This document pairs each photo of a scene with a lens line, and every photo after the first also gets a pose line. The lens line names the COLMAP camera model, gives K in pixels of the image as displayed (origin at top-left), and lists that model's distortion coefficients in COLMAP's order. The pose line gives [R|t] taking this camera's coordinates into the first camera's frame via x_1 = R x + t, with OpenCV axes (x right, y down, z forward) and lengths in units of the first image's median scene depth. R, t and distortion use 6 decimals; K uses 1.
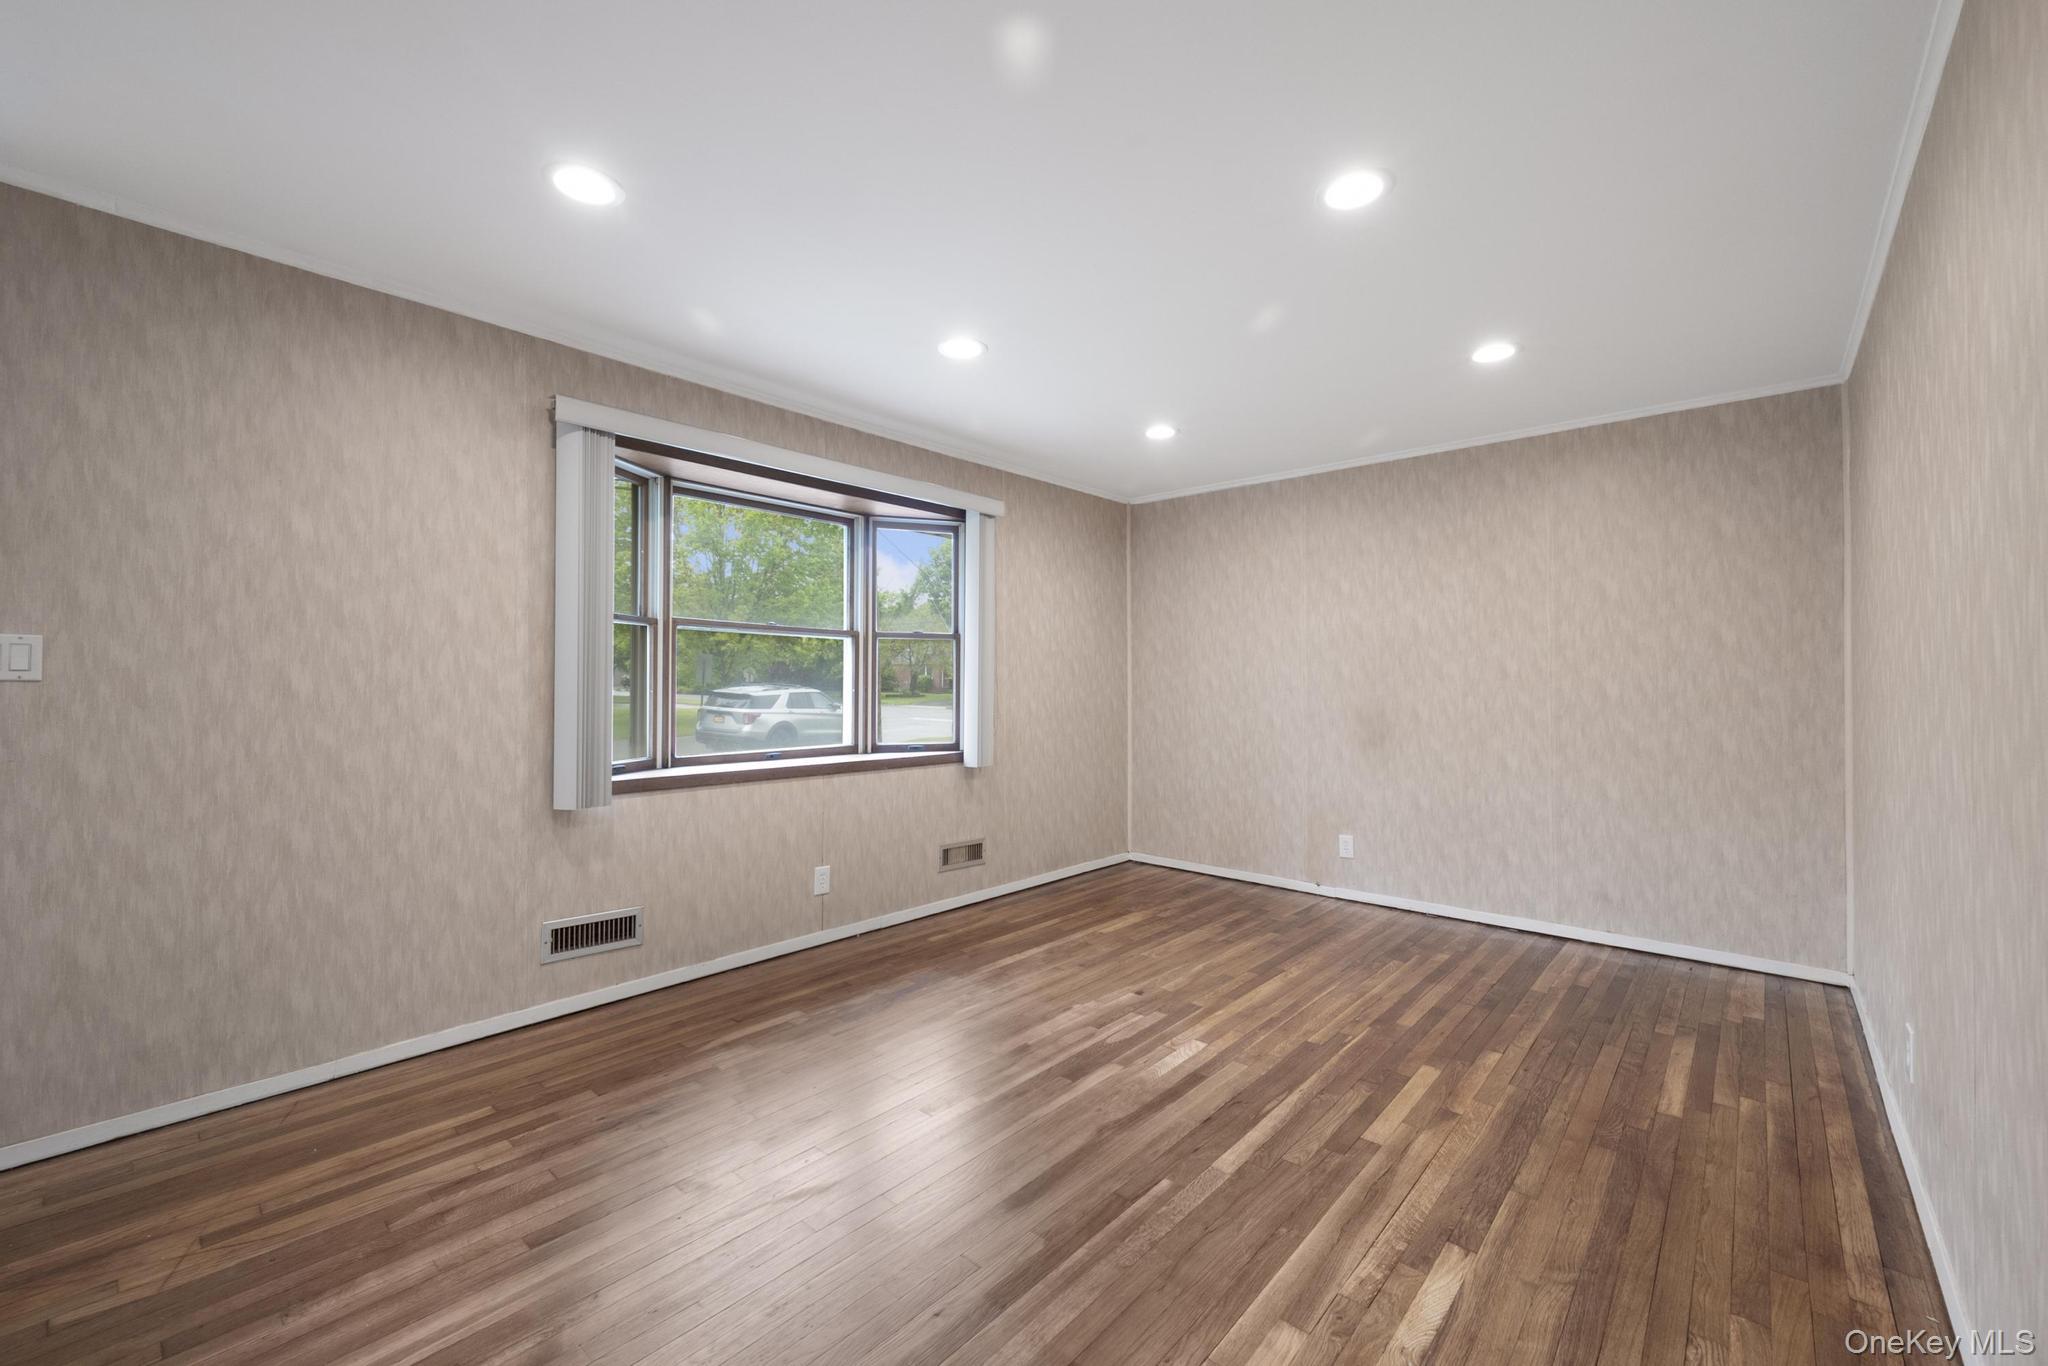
lens RADIAL K [[808.8, 0, 1026.7], [0, 808.8, 680.4], [0, 0, 1]] dist [-0.000833, 0.000065]
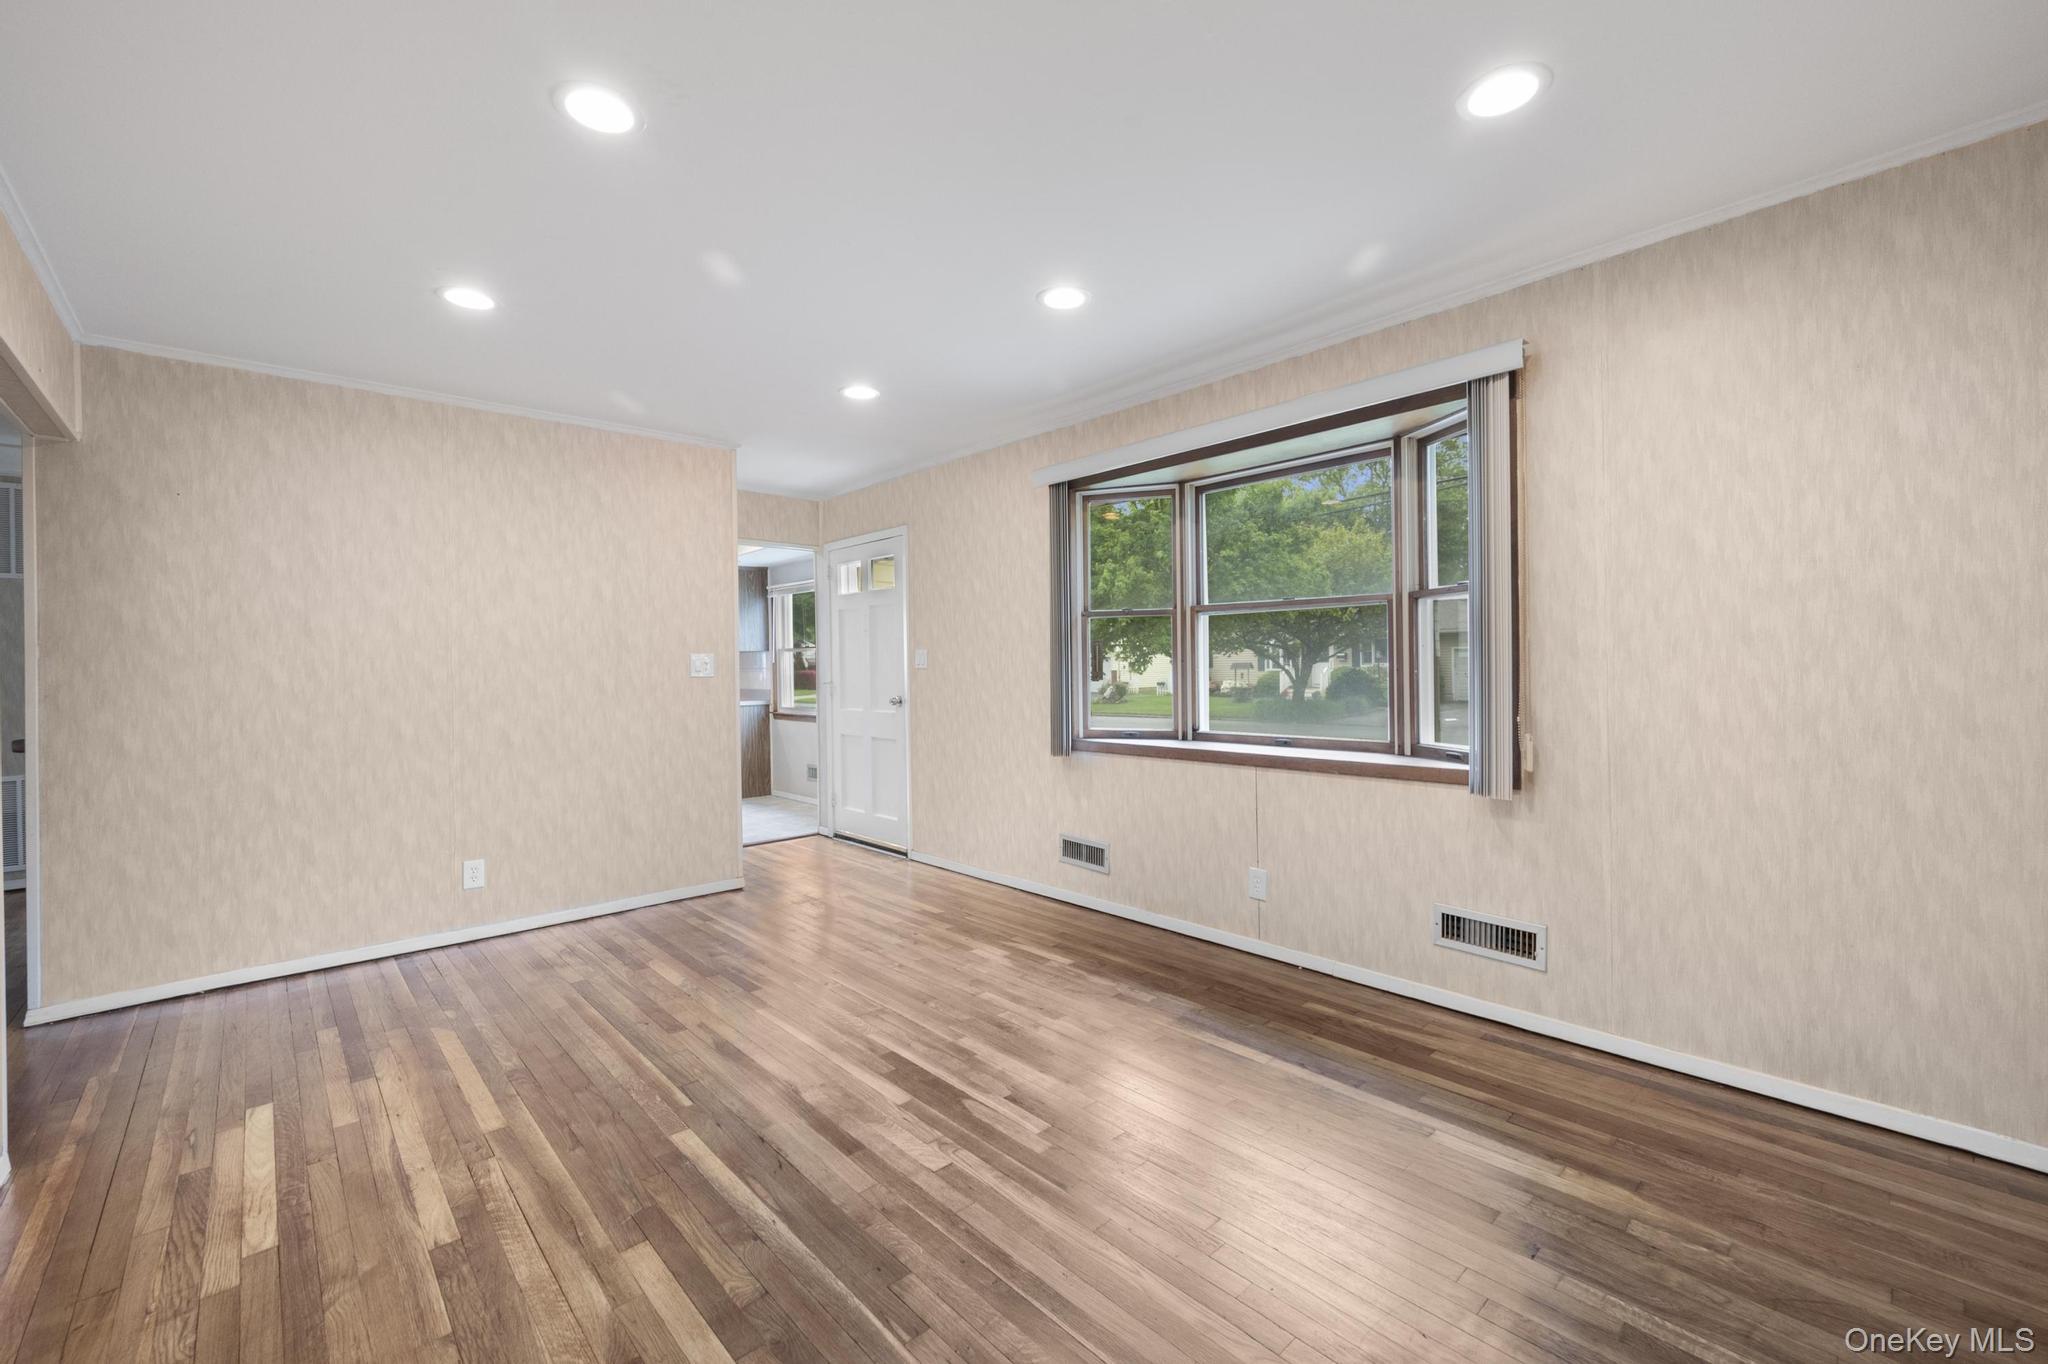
lens RADIAL K [[824.4, 0, 1028.6], [0, 824.4, 669.7], [0, 0, 1]] dist [-0.000135, 0.000180]
pose [[-0.079195, 0.004178, -0.996850, 0.964117], [0.021135, 0.999773, 0.002511, 0.003037], [0.996635, -0.020869, -0.079265, 1.171183]]
